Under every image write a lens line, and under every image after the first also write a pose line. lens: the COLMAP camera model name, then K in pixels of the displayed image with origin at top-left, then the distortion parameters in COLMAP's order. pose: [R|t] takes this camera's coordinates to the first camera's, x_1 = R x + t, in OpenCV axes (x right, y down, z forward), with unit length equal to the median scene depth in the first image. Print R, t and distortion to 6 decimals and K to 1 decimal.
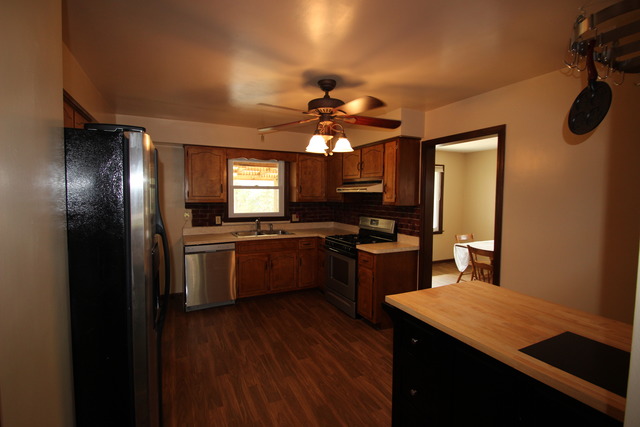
lens RADIAL K [[298.8, 0, 310.1], [0, 298.8, 209.4], [0, 0, 1]] dist [-0.004051, -0.001588]
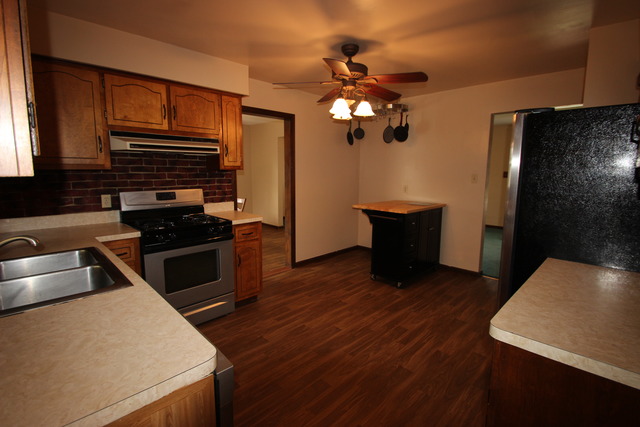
lens RADIAL K [[298.8, 0, 321.1], [0, 298.8, 215.7], [0, 0, 1]] dist [-0.004051, -0.001588]
pose [[-0.340700, -0.160650, 0.926345, -0.714510], [0.041068, 0.981810, 0.185373, -0.035191], [-0.939275, 0.101199, -0.327905, 1.125875]]
